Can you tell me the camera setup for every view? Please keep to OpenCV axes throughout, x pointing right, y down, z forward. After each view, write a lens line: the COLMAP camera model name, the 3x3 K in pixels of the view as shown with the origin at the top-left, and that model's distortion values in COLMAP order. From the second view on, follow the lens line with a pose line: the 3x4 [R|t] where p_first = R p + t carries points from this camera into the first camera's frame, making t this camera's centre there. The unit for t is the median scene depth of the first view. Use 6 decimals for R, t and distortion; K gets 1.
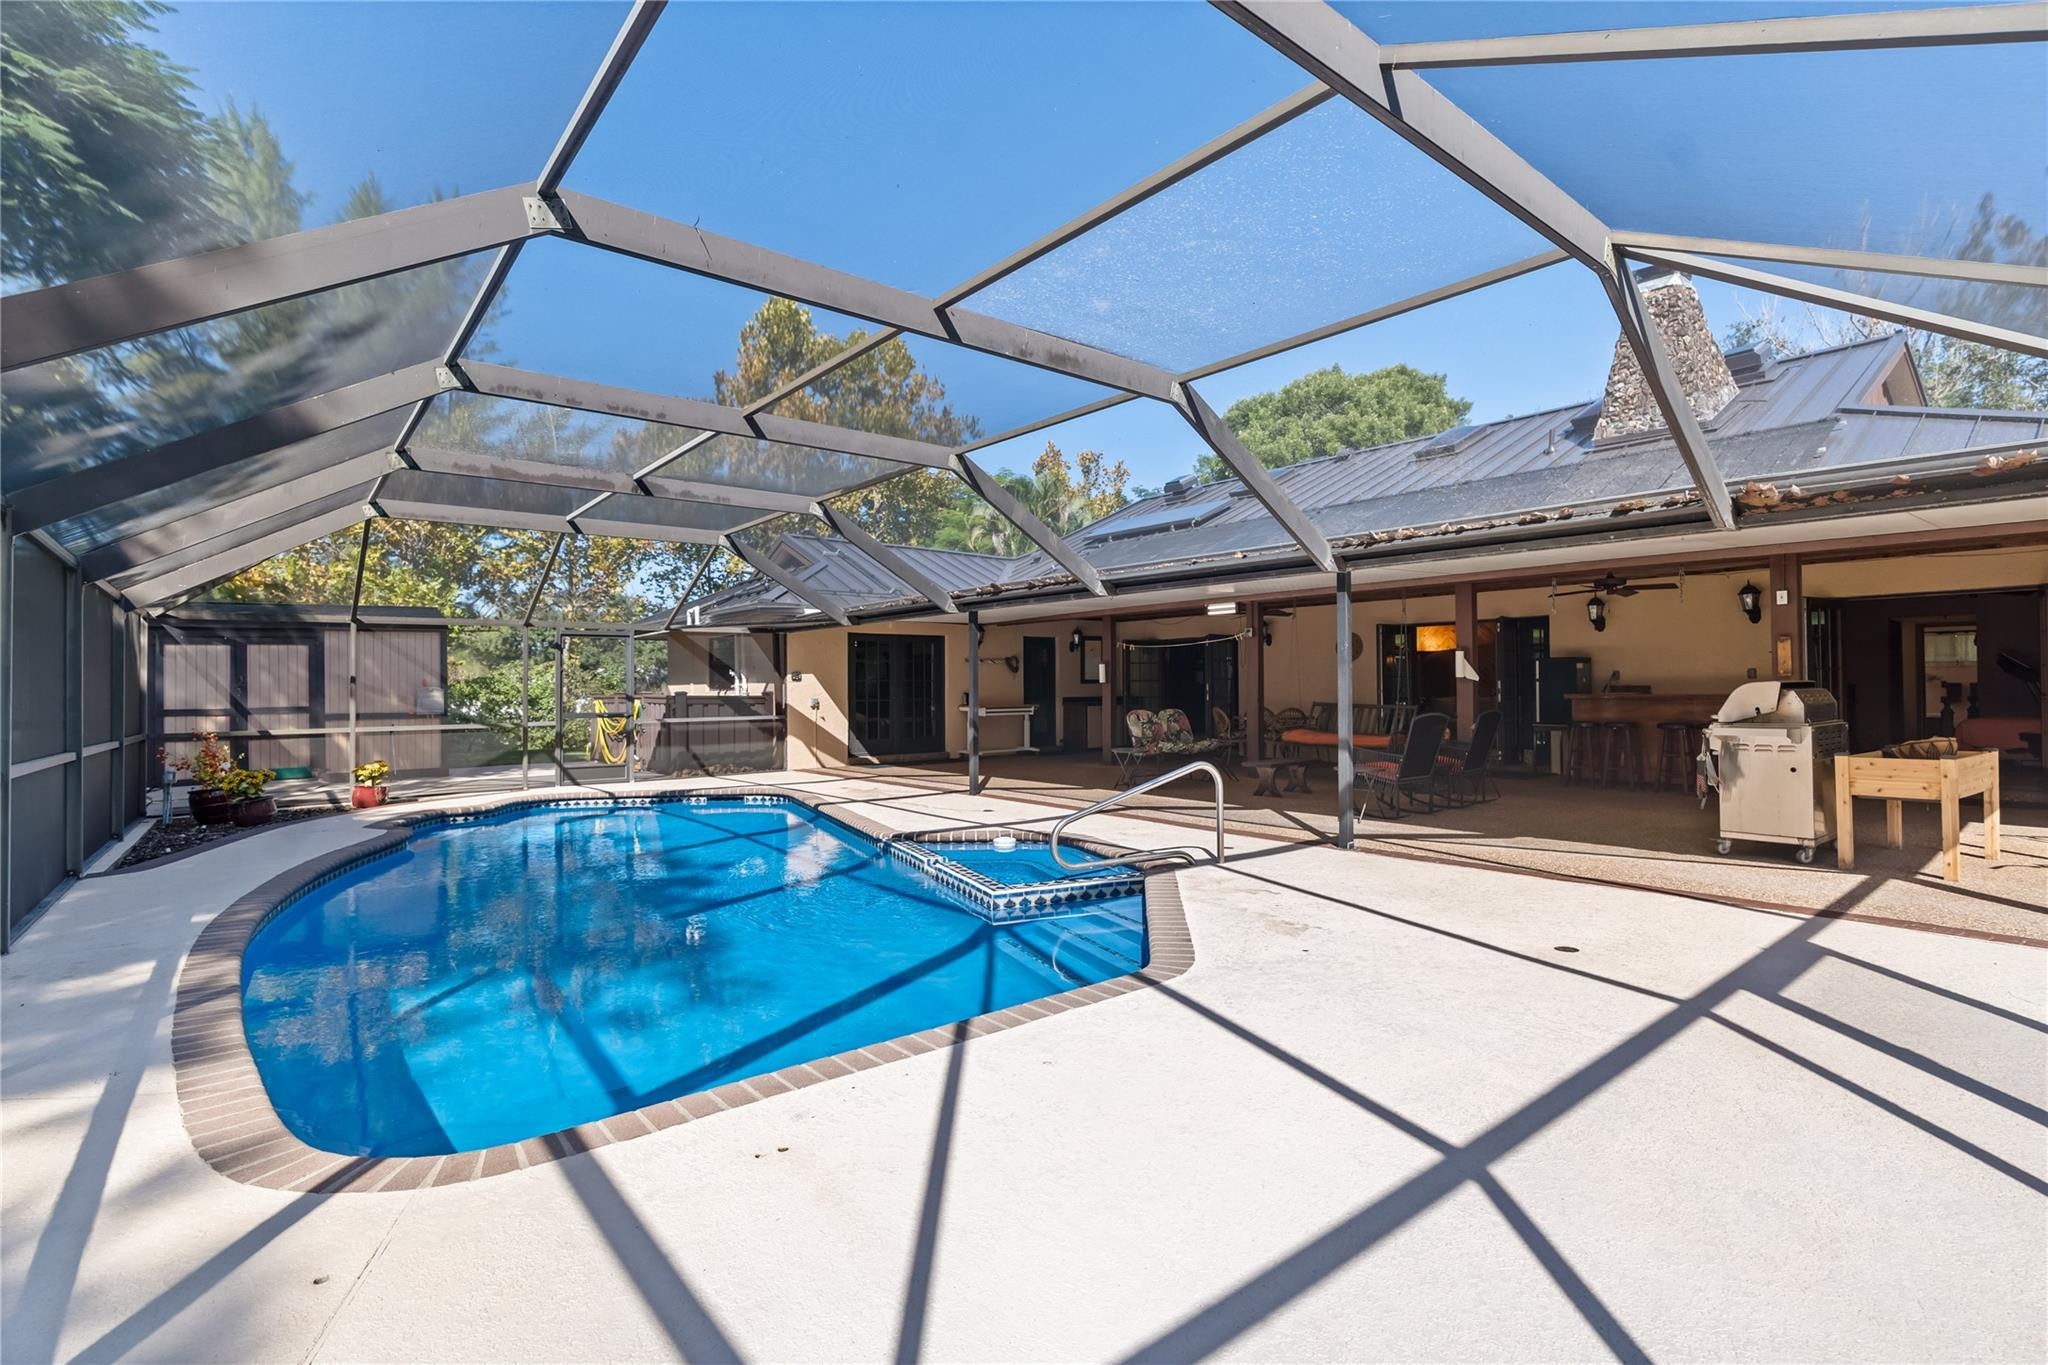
lens RADIAL K [[956.4, 0, 1022.8], [0, 956.4, 673.0], [0, 0, 1]] dist [0.001014, 0.000135]
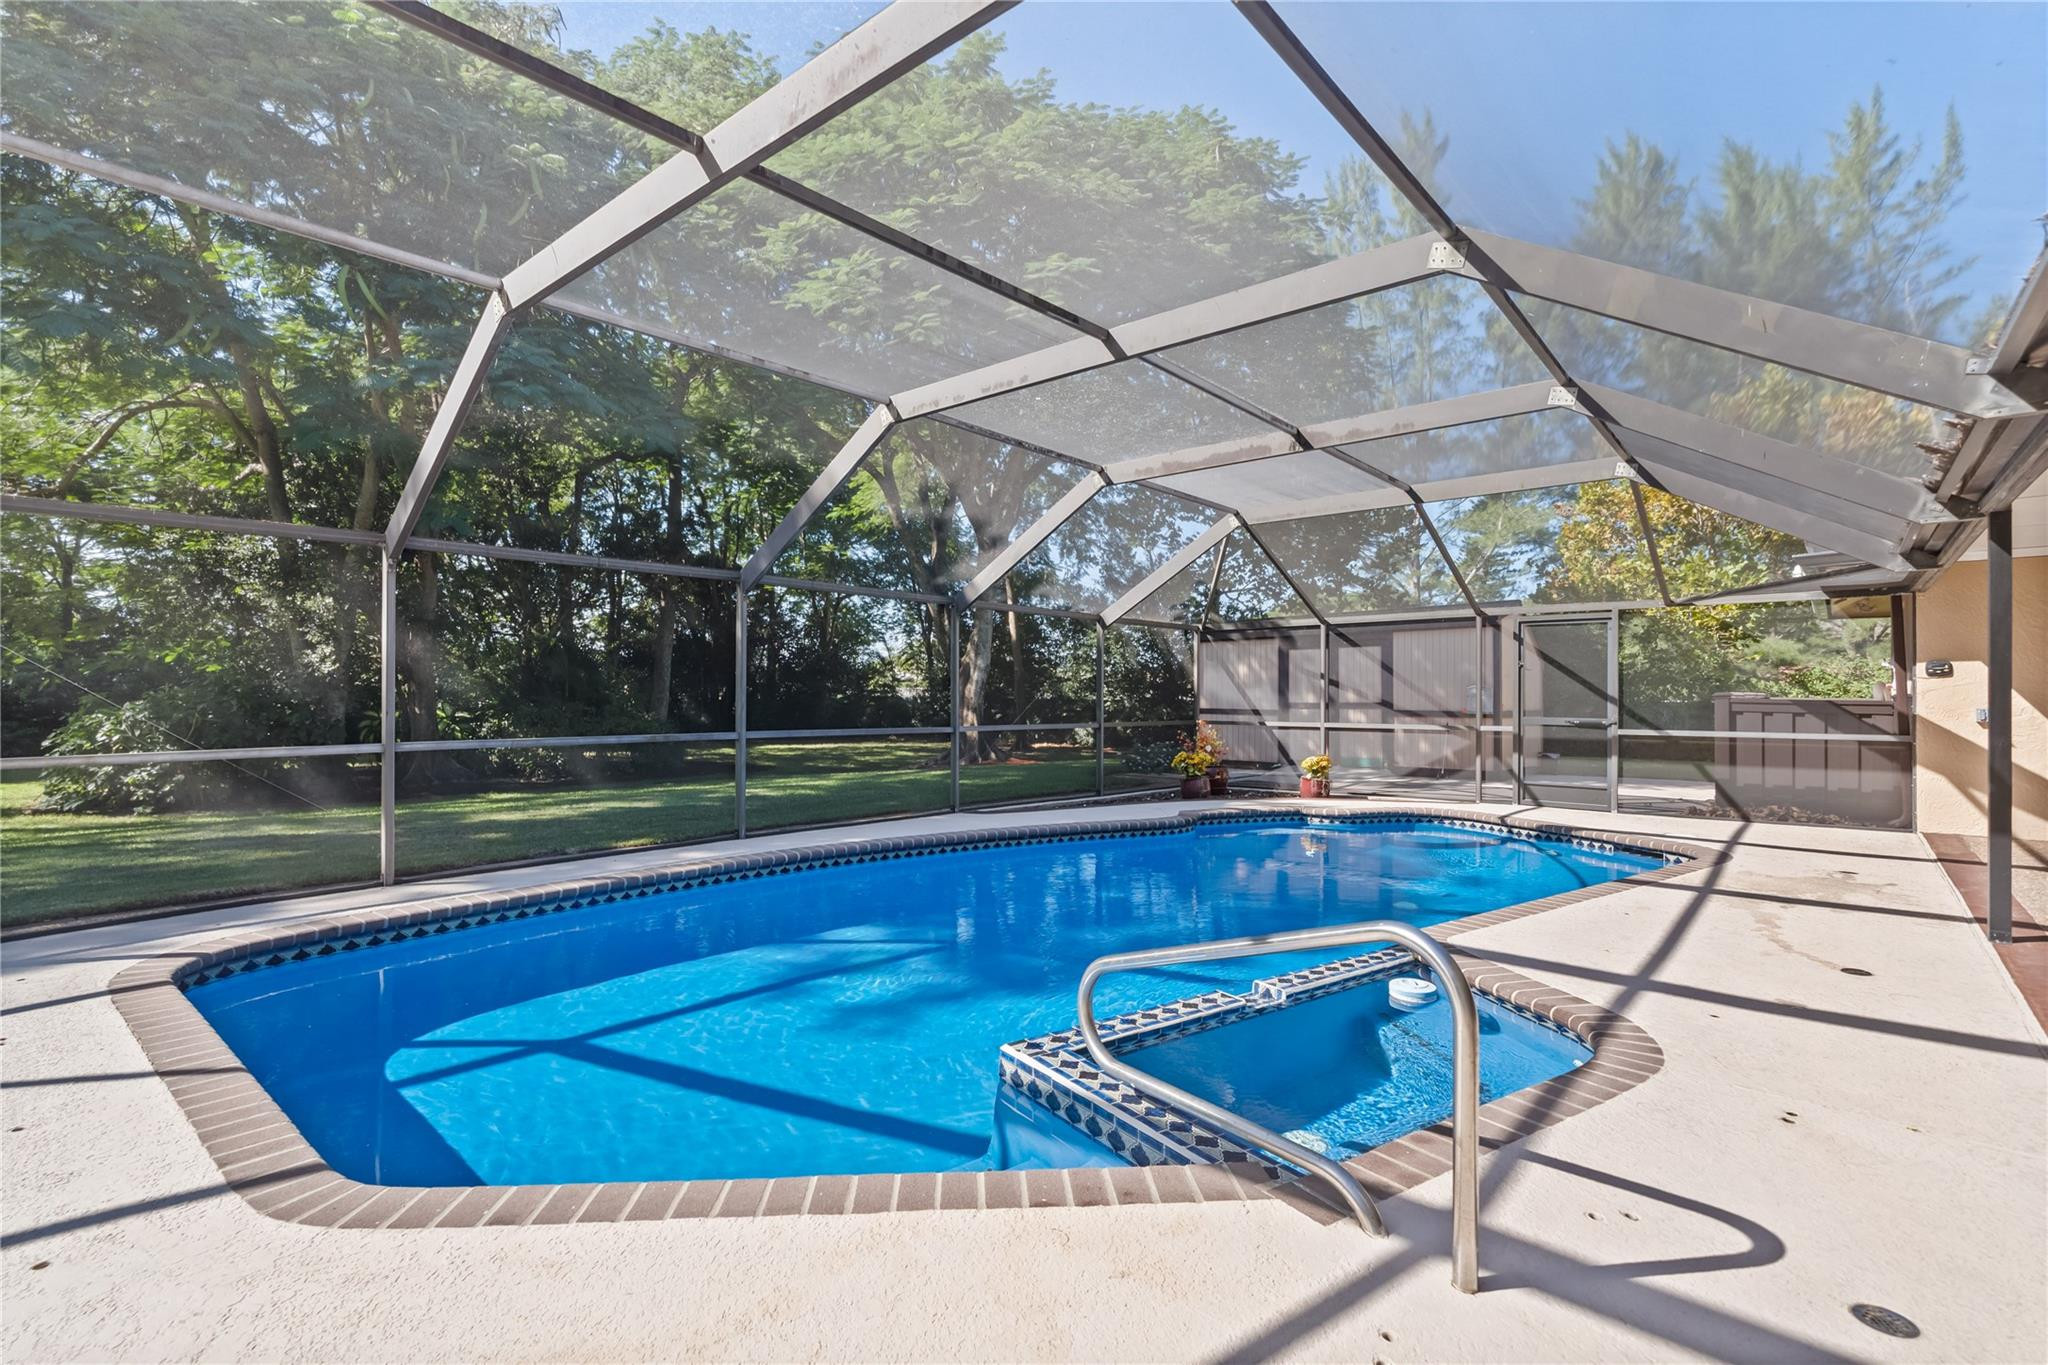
lens RADIAL K [[956.4, 0, 1022.7], [0, 956.4, 690.2], [0, 0, 1]] dist [0.001014, 0.000135]
pose [[0.193933, 0.002006, -0.981013, 0.527655], [-0.000130, 0.999998, 0.002020, 0.041762], [0.981015, -0.000264, 0.193933, 0.961902]]
